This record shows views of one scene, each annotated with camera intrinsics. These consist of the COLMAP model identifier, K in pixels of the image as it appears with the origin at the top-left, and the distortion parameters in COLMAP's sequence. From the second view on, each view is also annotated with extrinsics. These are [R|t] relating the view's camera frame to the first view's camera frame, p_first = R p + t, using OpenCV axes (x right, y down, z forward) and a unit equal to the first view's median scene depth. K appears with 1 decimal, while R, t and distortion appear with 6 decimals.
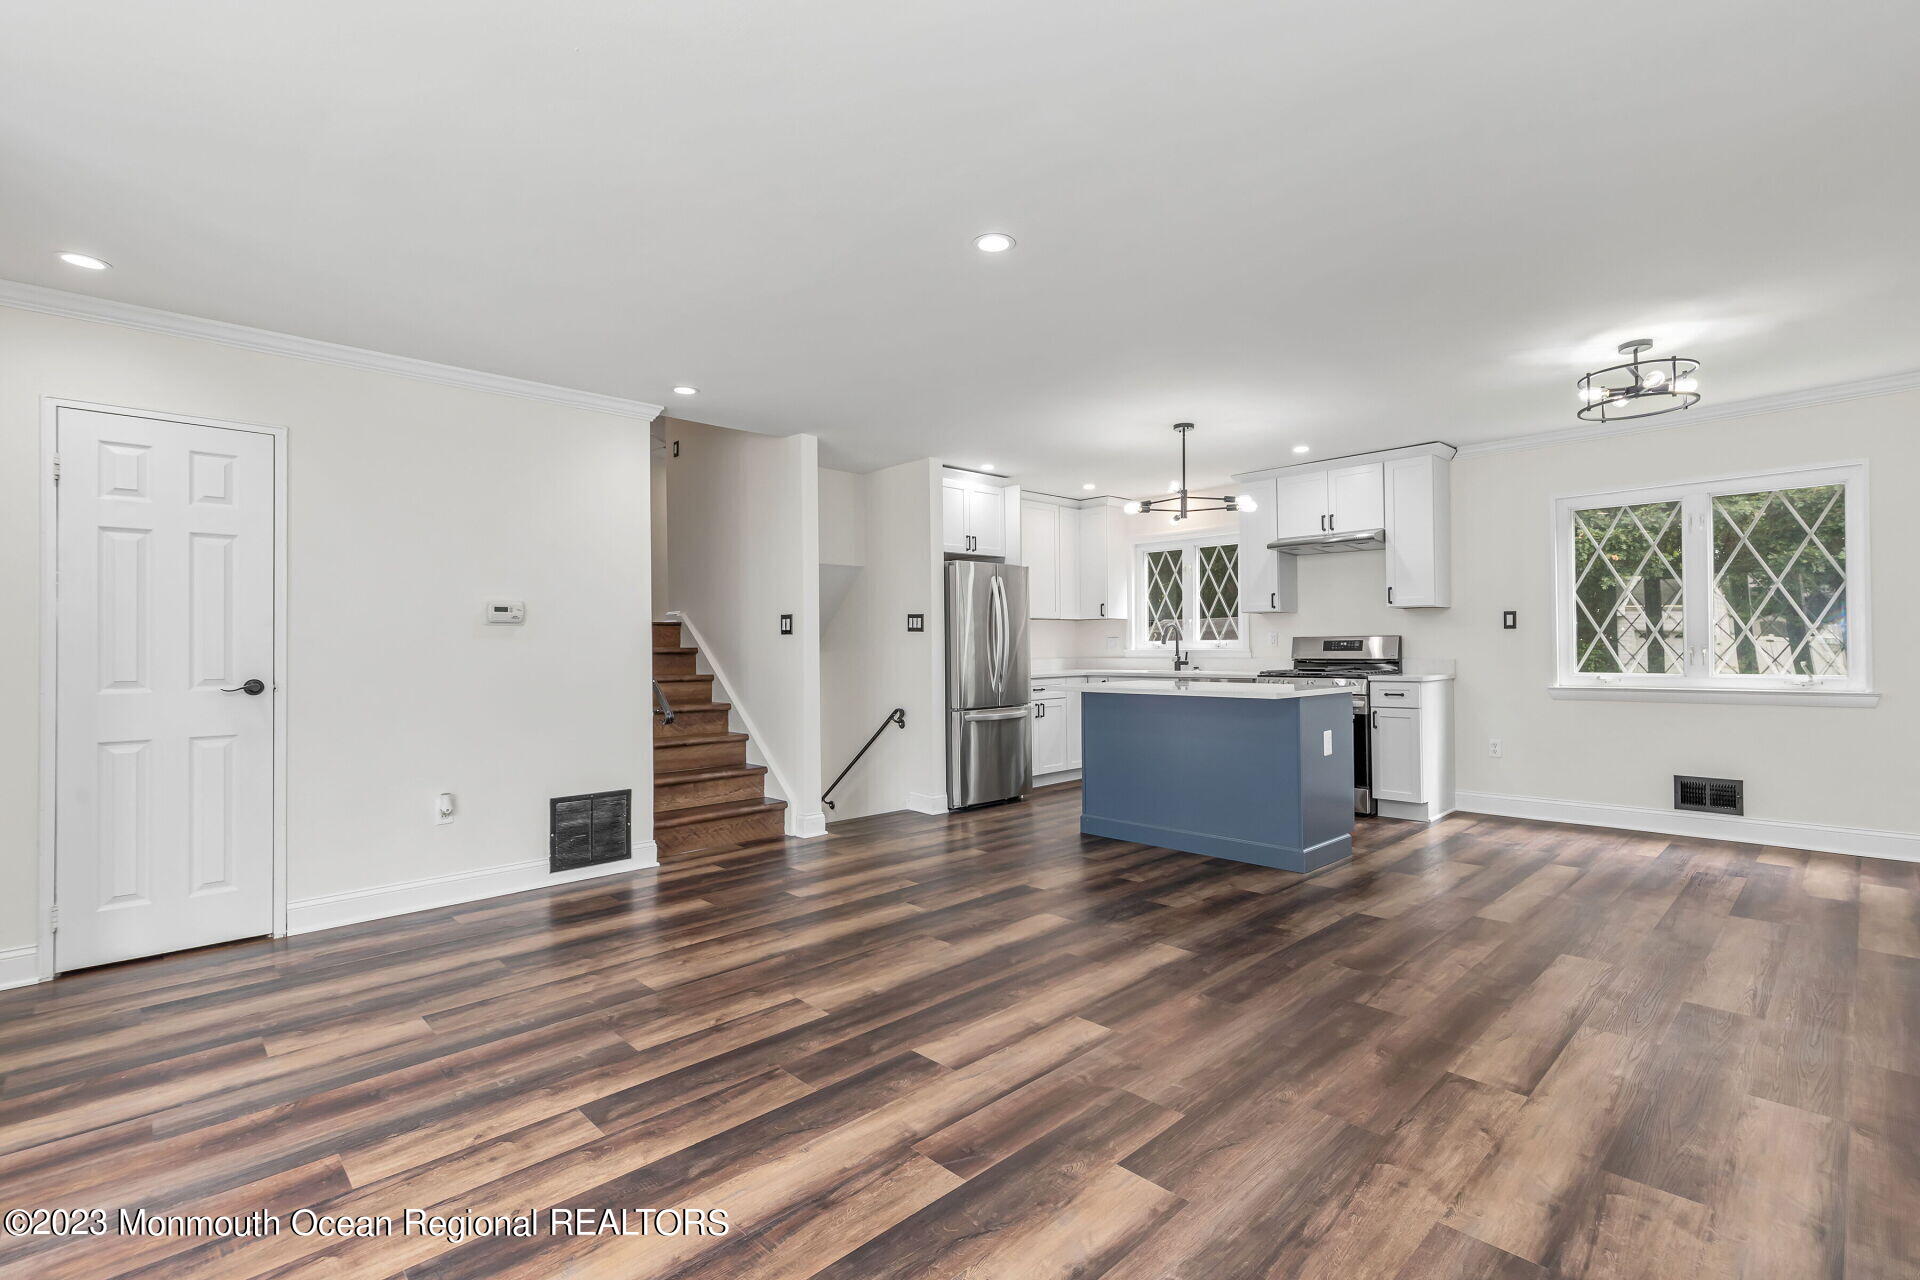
lens RADIAL K [[854.6, 0, 963.0], [0, 854.6, 638.1], [0, 0, 1]] dist [0.003515, -0.002582]
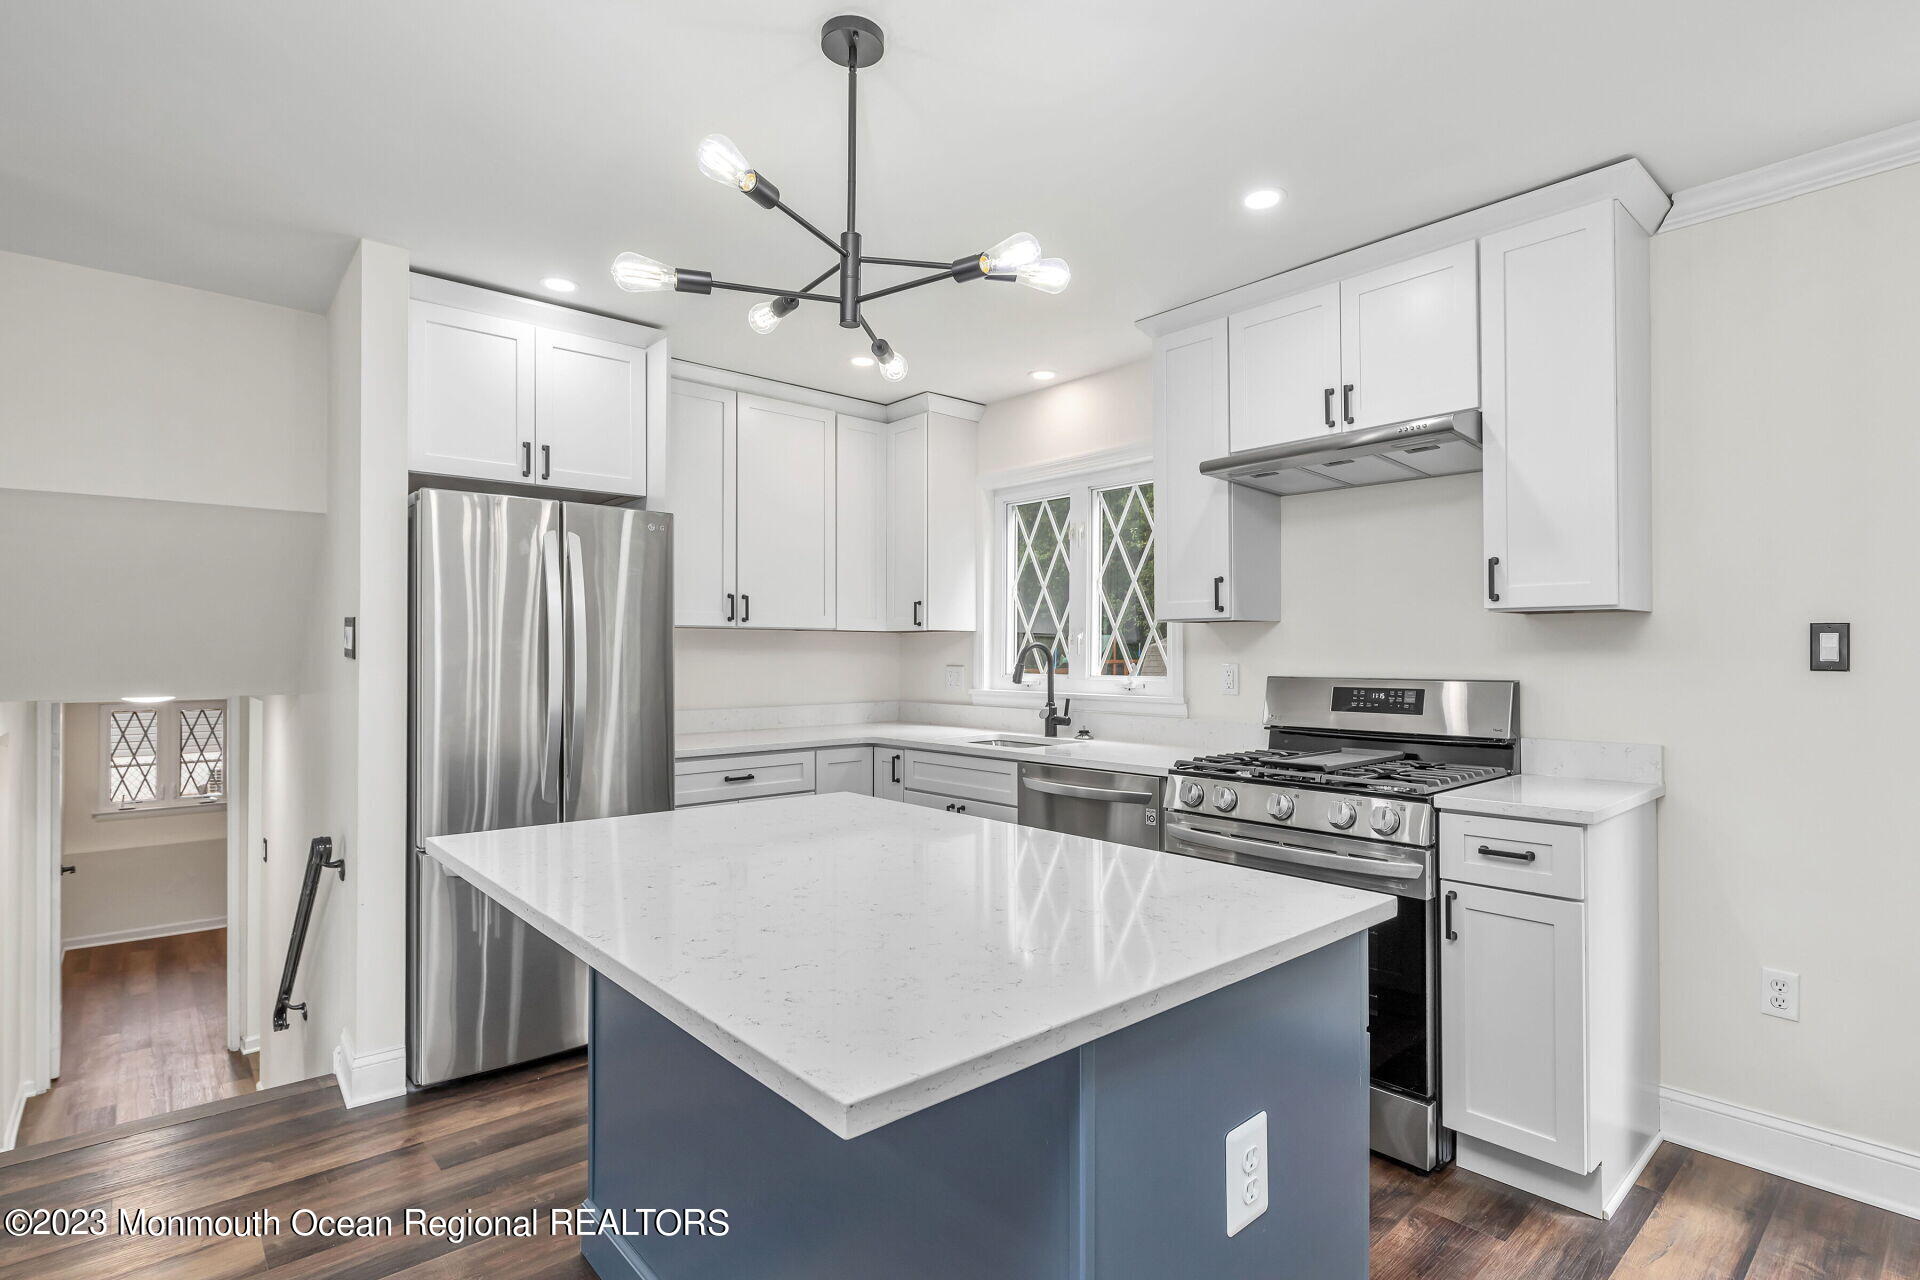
lens RADIAL K [[934.2, 0, 962.5], [0, 934.2, 641.2], [0, 0, 1]] dist [-0.009053, 0.000359]
pose [[0.999362, 0.009655, -0.034374, 0.284691], [-0.009810, 0.999943, -0.004325, -0.018550], [0.034330, 0.004660, 0.999400, 0.593160]]
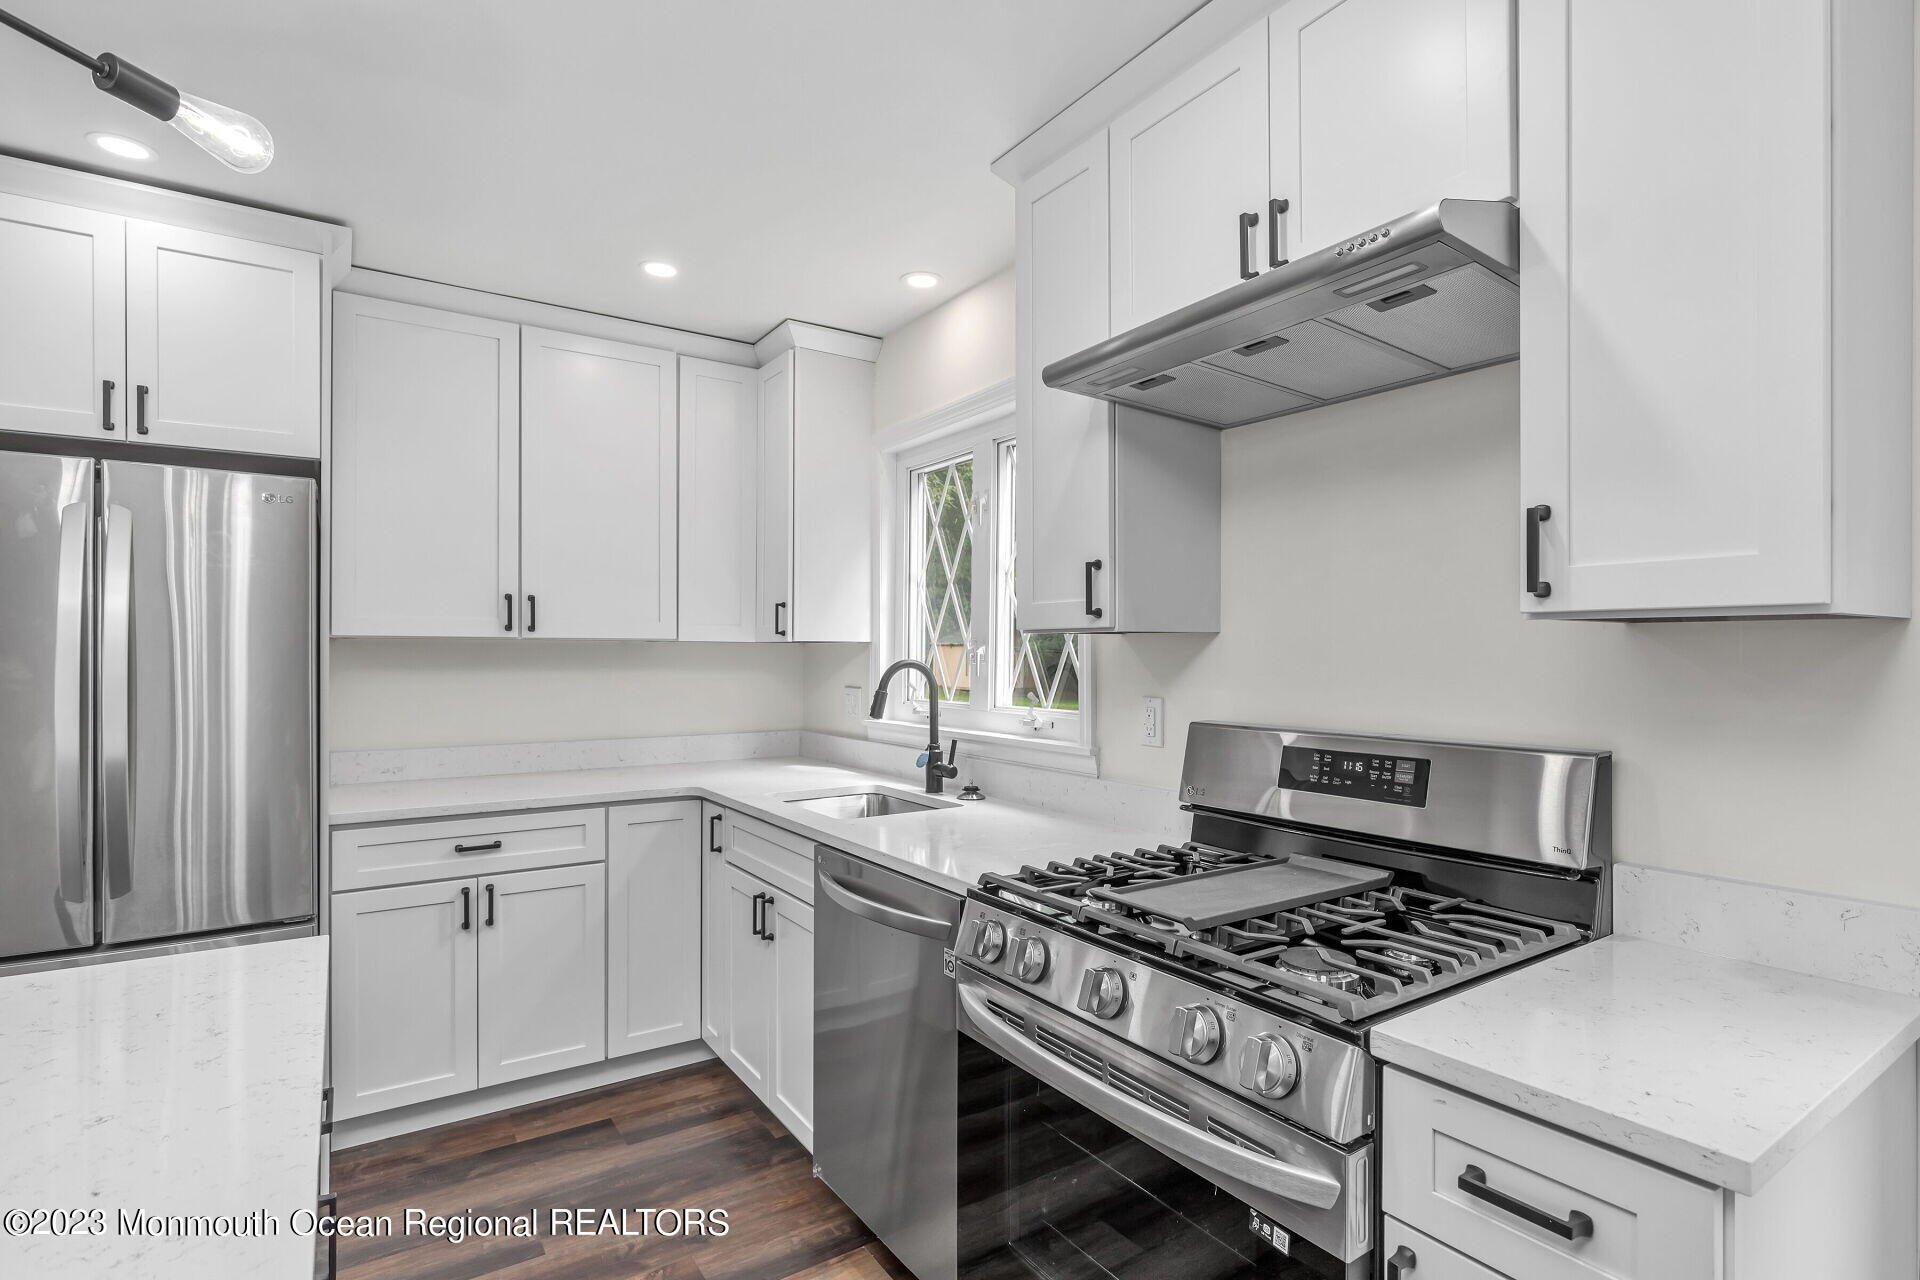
lens RADIAL K [[934.2, 0, 961.6], [0, 934.2, 654.7], [0, 0, 1]] dist [-0.009053, 0.000359]
pose [[0.986278, 0.012142, -0.164648, 0.425226], [-0.010581, 0.999890, 0.010353, -0.029568], [0.164756, -0.008469, 0.986298, 0.811050]]
